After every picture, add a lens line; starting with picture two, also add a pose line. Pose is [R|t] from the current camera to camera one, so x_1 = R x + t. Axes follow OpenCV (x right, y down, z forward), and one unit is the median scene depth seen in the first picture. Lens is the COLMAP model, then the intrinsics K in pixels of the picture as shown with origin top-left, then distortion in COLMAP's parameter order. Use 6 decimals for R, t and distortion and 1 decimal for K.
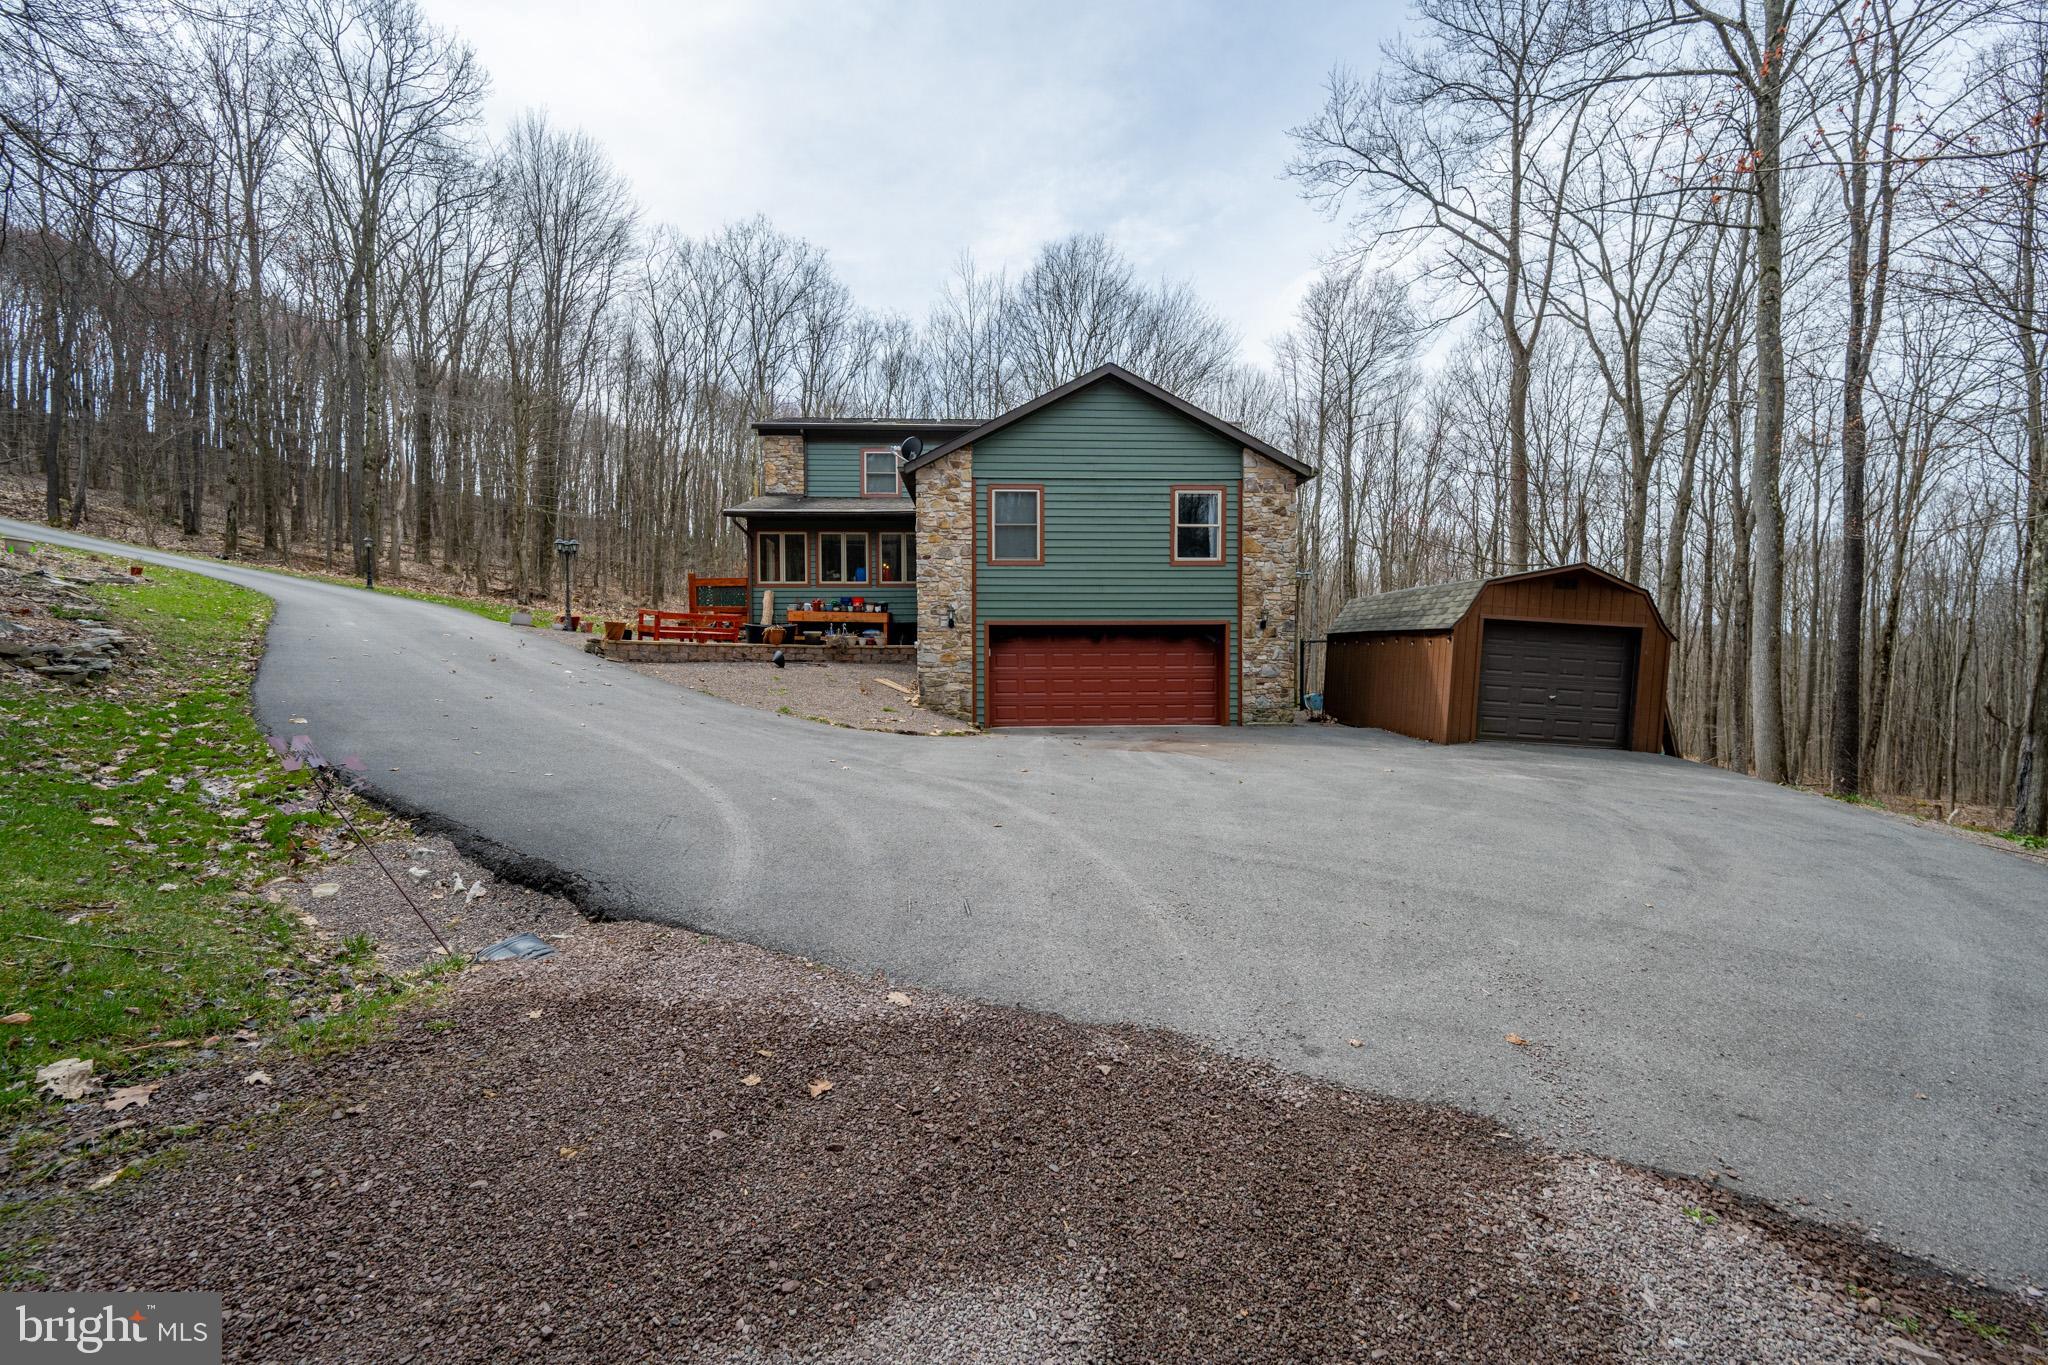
lens RADIAL K [[805.4, 0, 1035.1], [0, 805.4, 679.4], [0, 0, 1]] dist [0.007612, -0.000372]
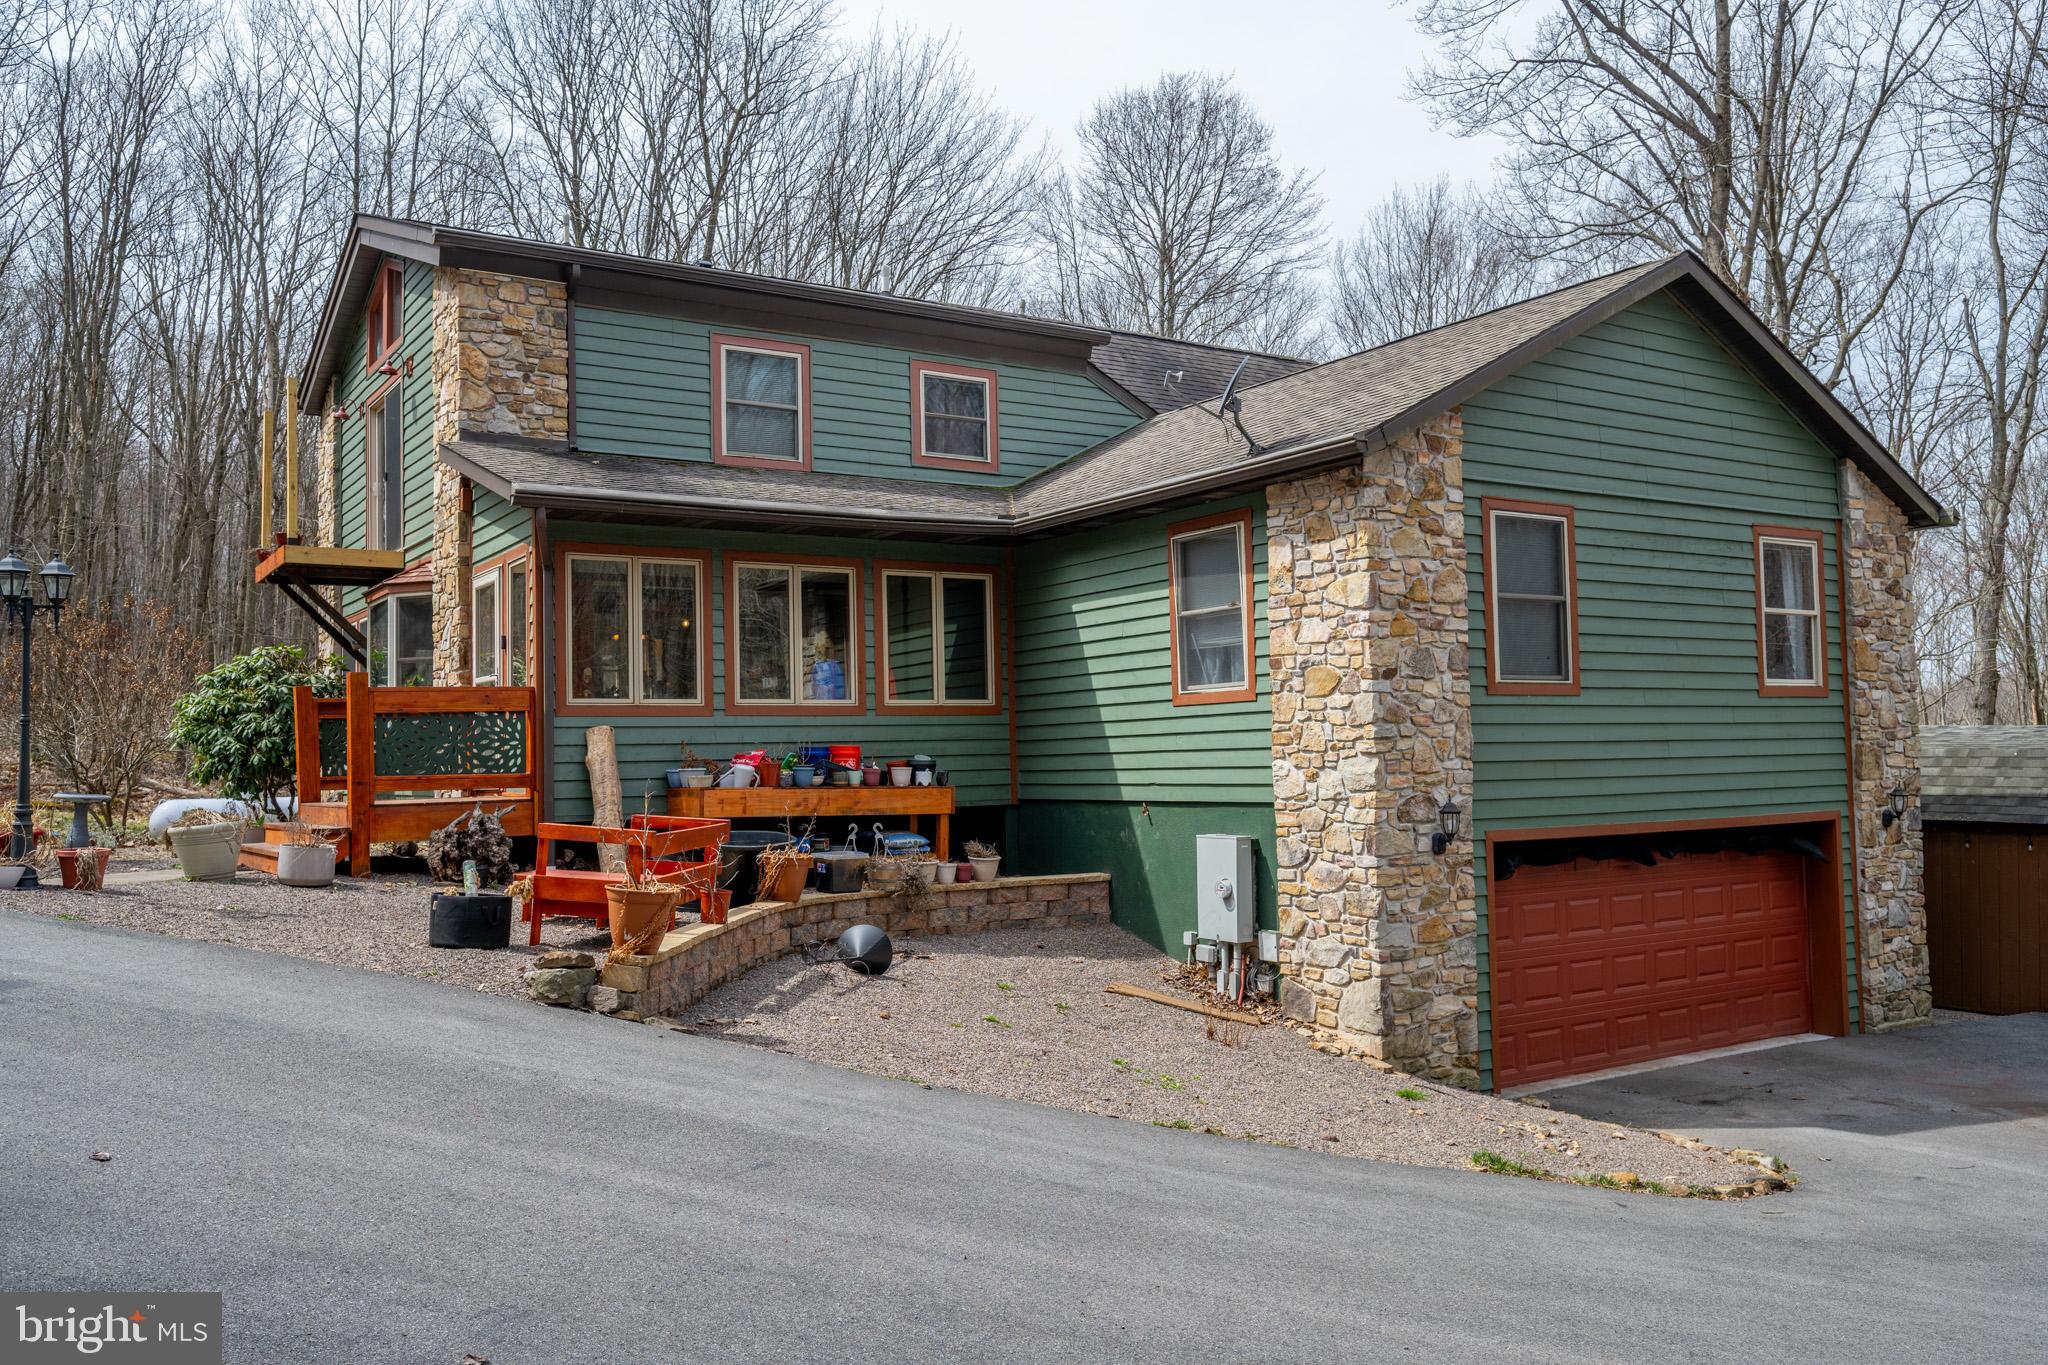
lens RADIAL K [[1623.0, 0, 1024.0], [0, 1623.0, 682.5], [0, 0, 1]] dist [0.002410, 0.001833]
pose [[0.864846, 0.010795, 0.501921, -0.661974], [0.029278, 0.996983, -0.071892, -0.094682], [-0.501183, 0.076871, 0.861920, 0.409262]]
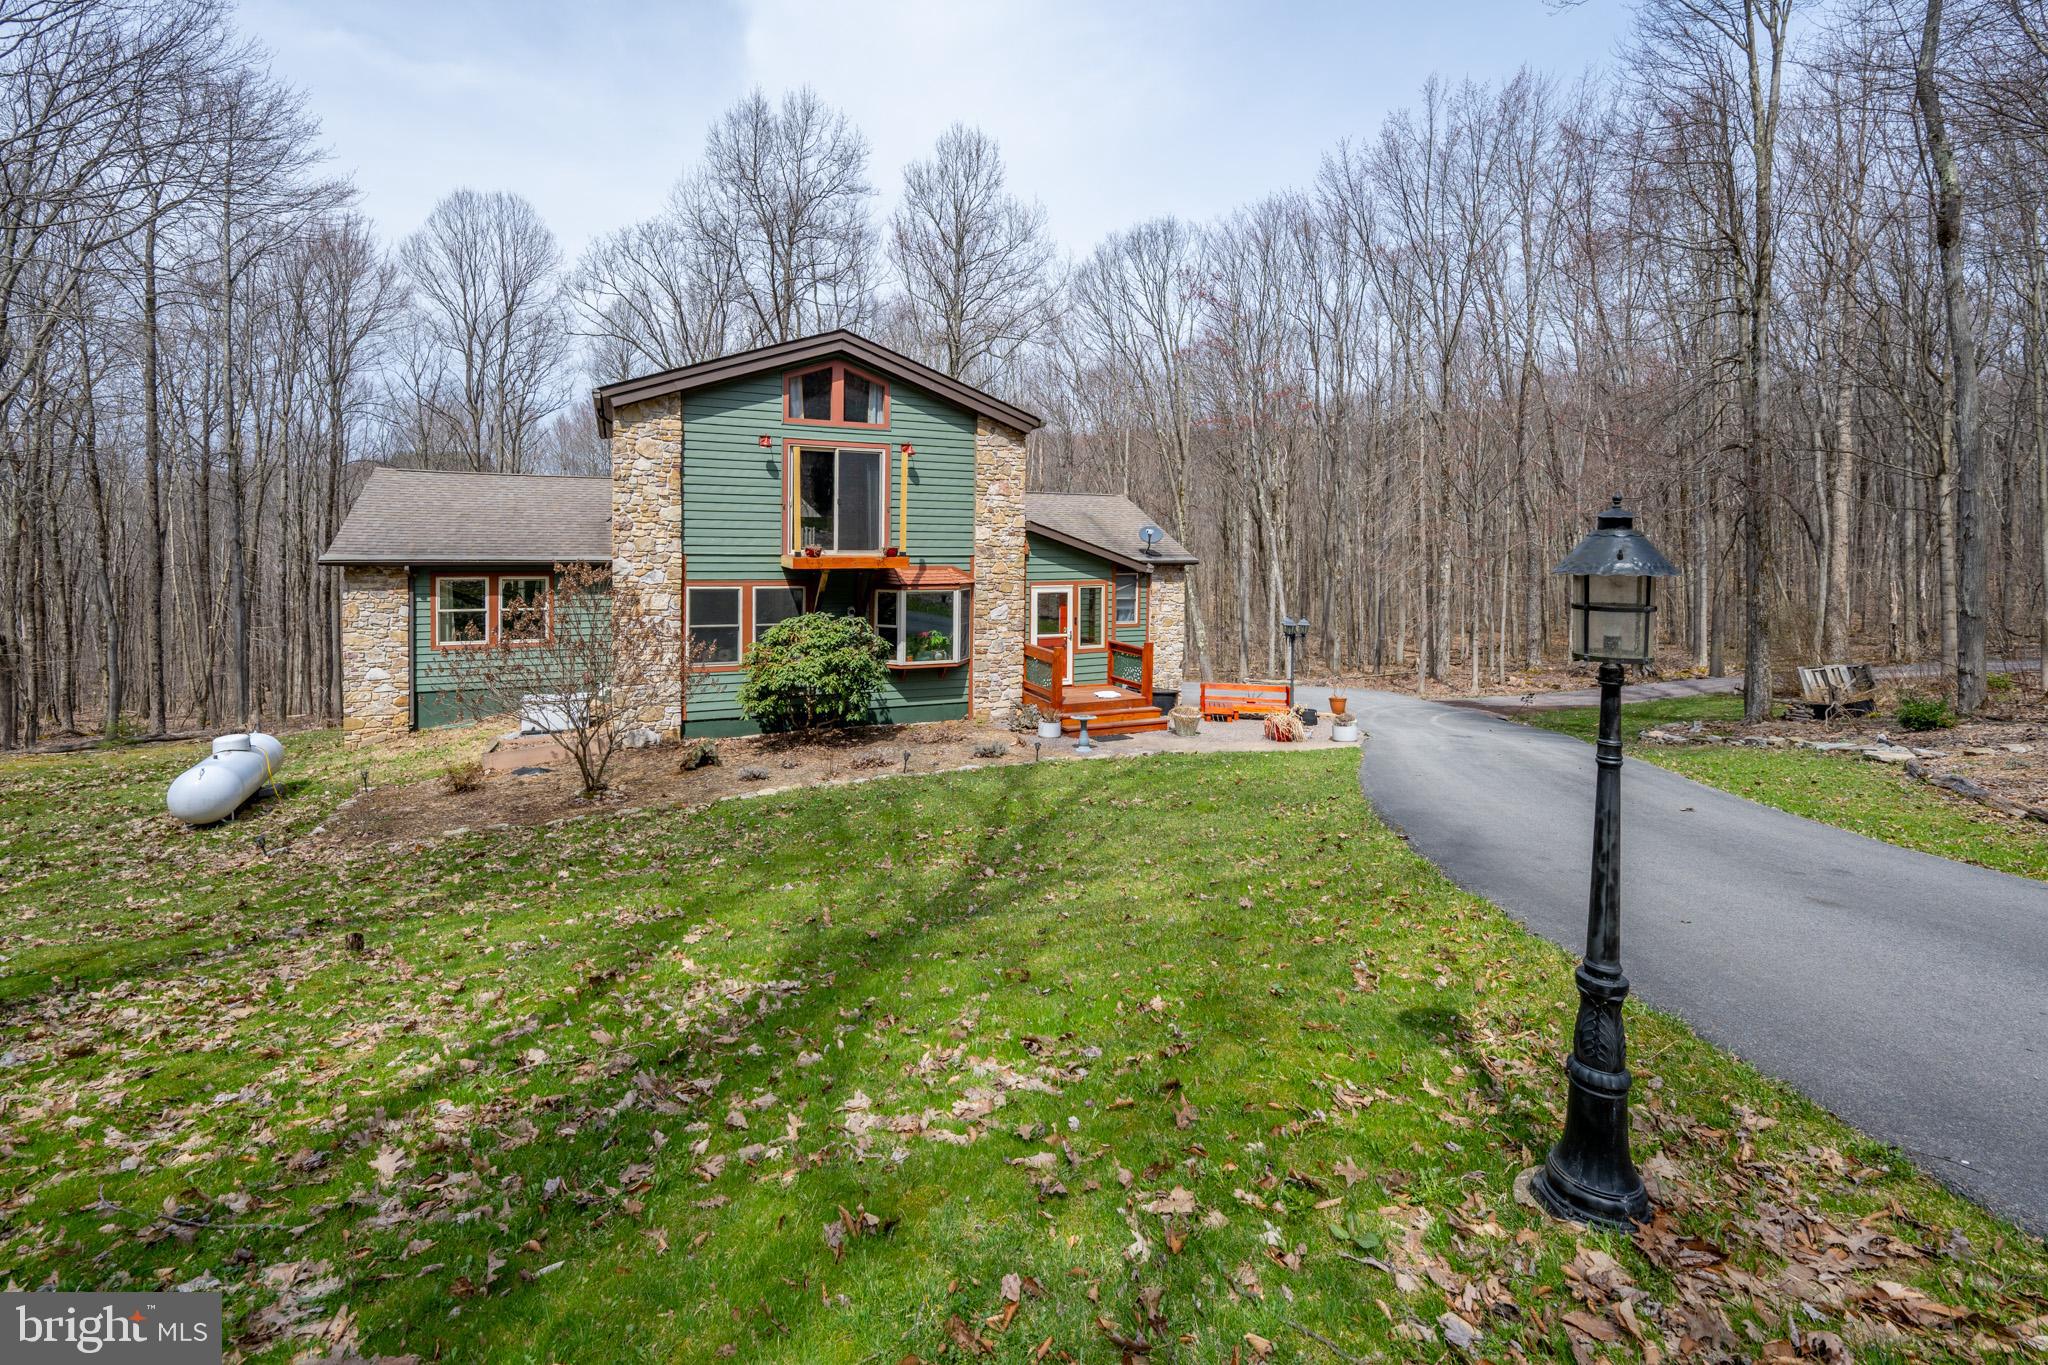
lens RADIAL K [[890.7, 0, 1016.4], [0, 890.7, 557.6], [0, 0, 1]] dist [-0.004928, -0.001115]
pose [[-0.372881, -0.017946, 0.927706, -1.476791], [0.010987, 0.999657, 0.023754, -0.297573], [-0.927814, 0.019050, -0.372556, 1.818259]]
